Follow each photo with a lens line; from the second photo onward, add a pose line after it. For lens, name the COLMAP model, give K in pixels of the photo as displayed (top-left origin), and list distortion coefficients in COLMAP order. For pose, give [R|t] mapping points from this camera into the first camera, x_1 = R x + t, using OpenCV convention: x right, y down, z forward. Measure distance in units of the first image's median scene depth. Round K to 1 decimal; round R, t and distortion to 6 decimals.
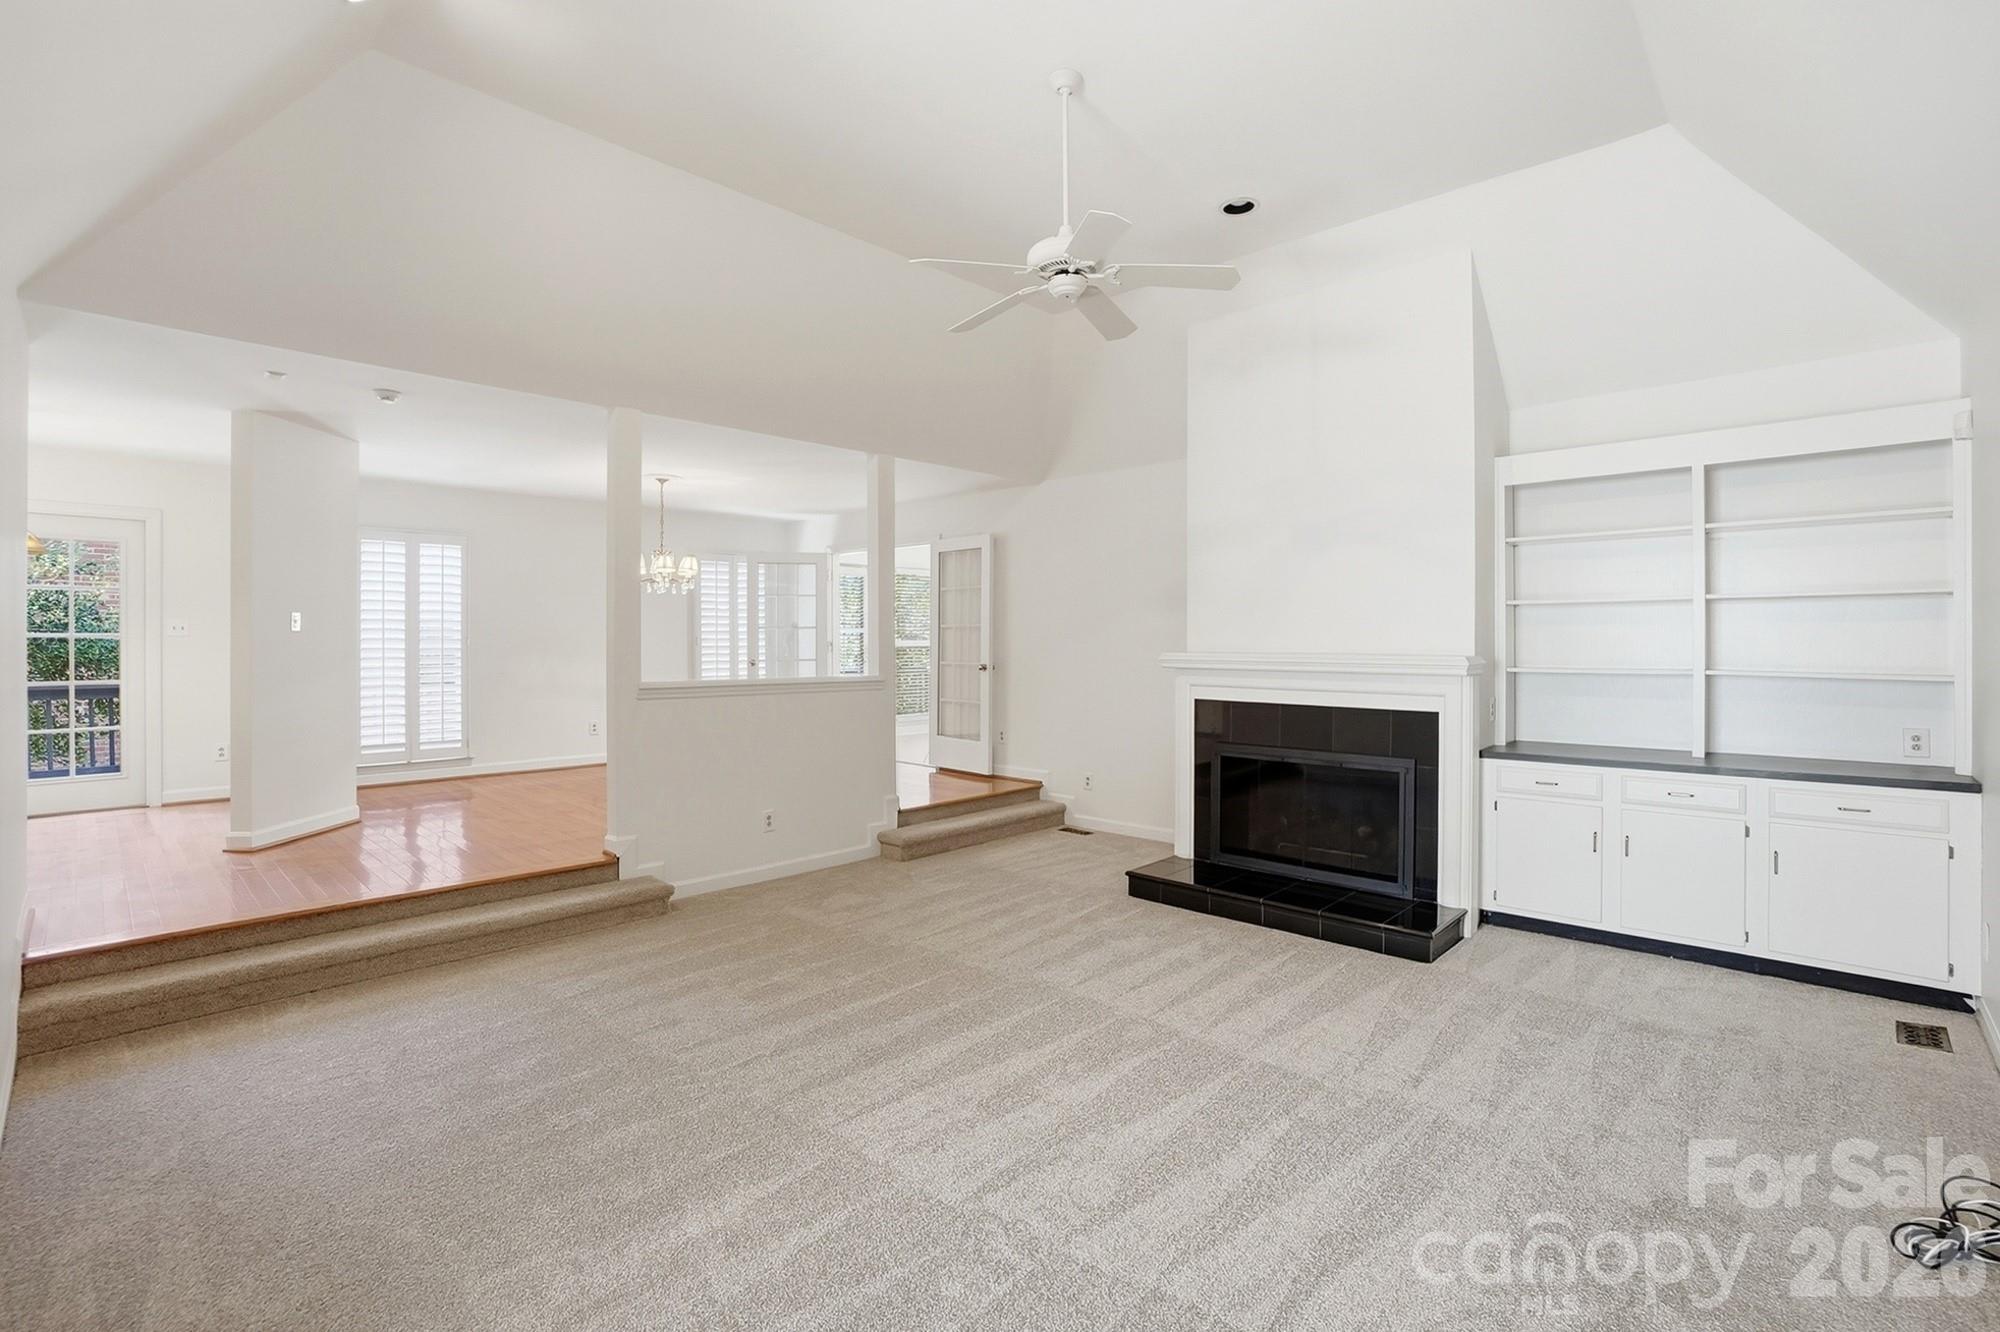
lens RADIAL K [[899.5, 0, 988.3], [0, 899.5, 639.1], [0, 0, 1]] dist [-0.055275, 0.018713]
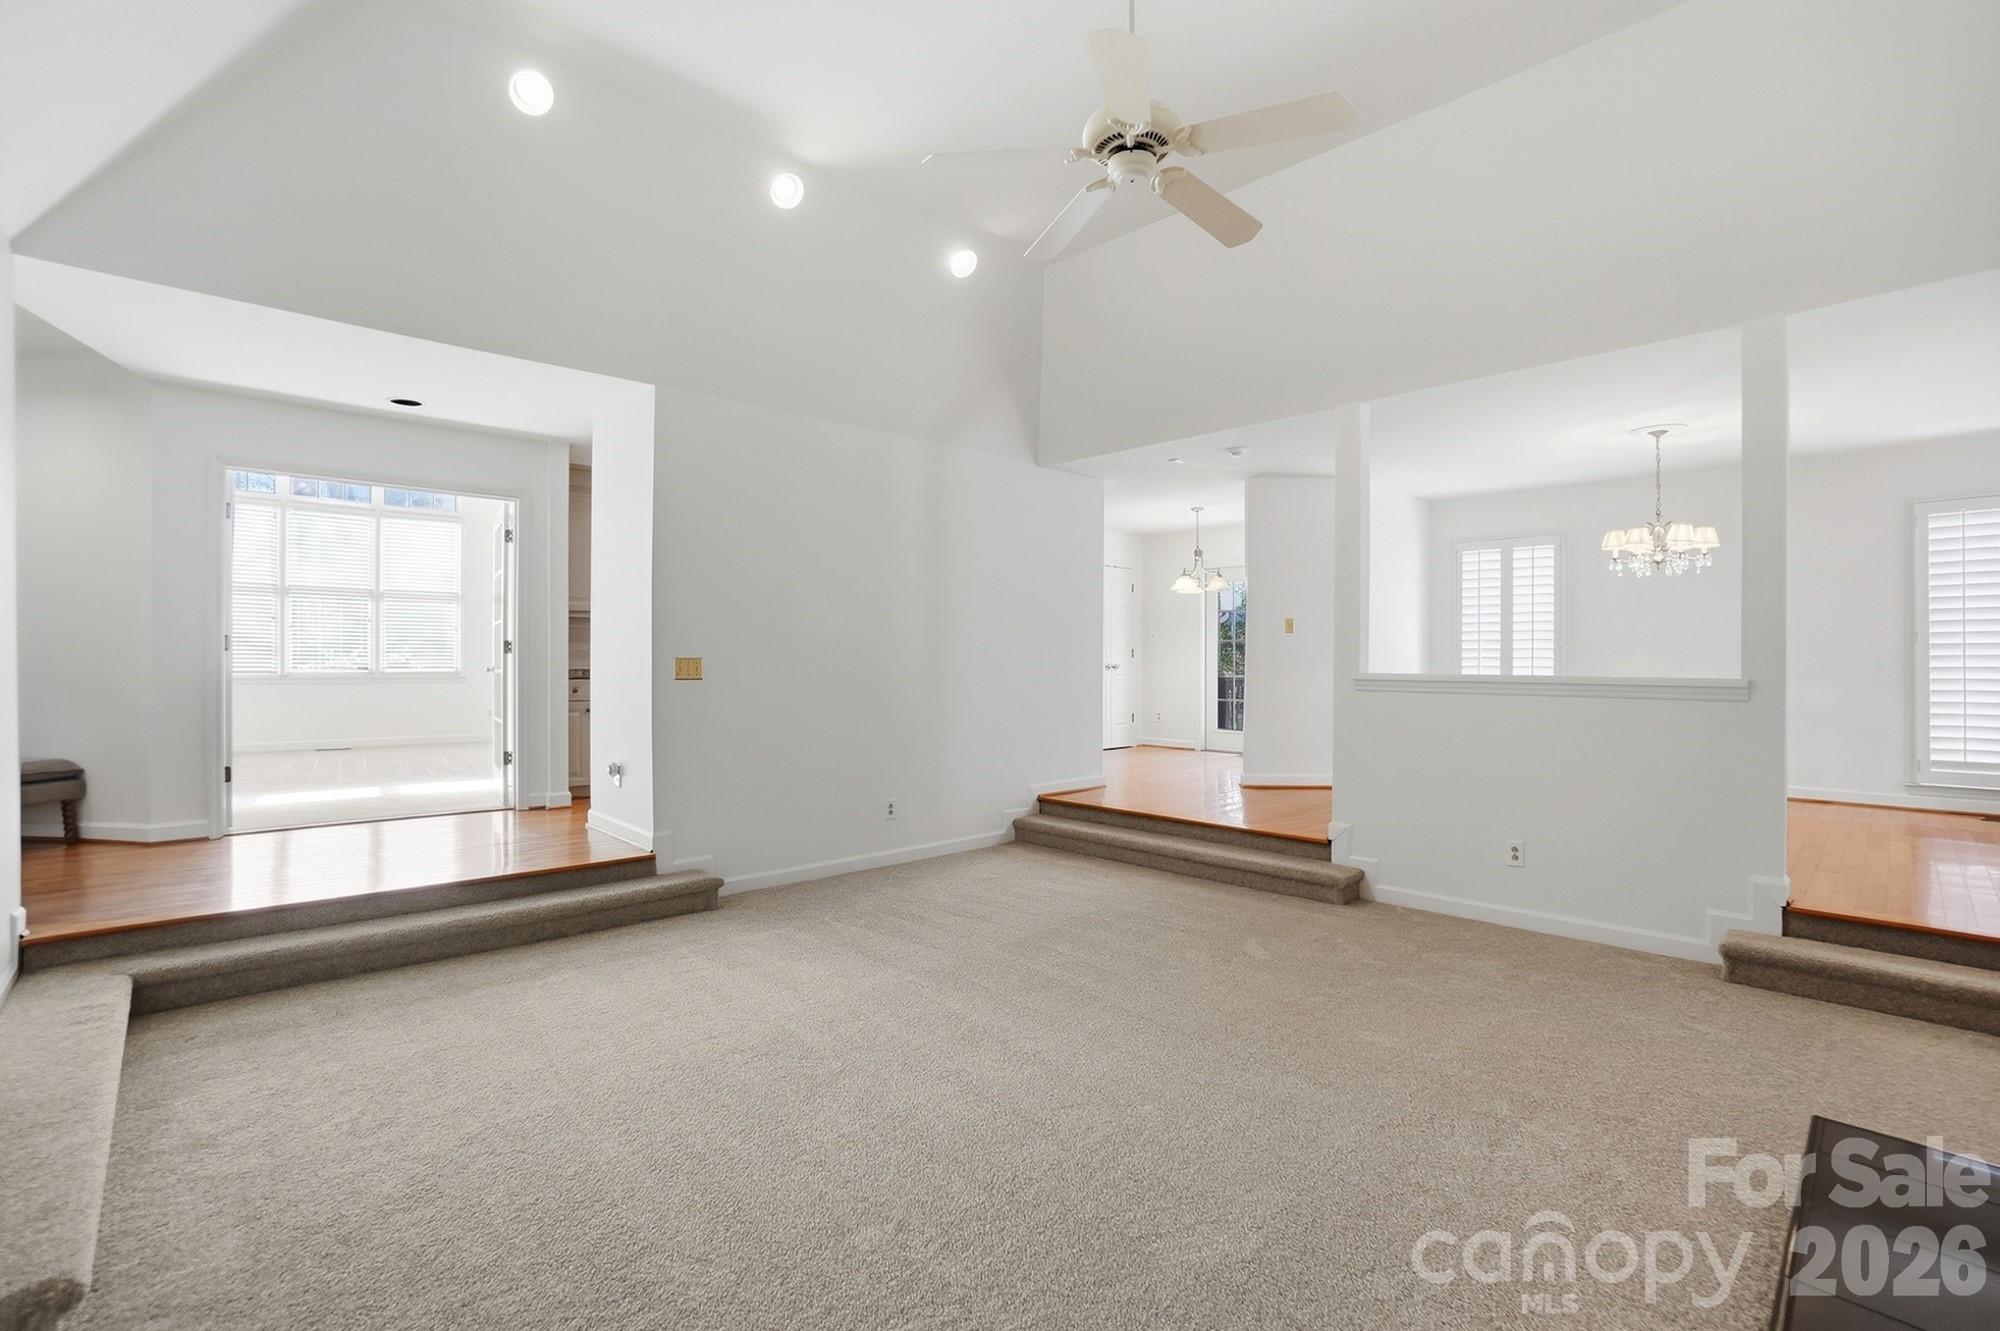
lens RADIAL K [[864.9, 0, 1008.4], [0, 864.9, 666.5], [0, 0, 1]] dist [-0.056189, 0.018880]
pose [[-0.043419, 0.009351, -0.999013, 0.660365], [0.017632, 0.999808, 0.008592, 0.022151], [0.998901, -0.017242, -0.043575, 0.699444]]
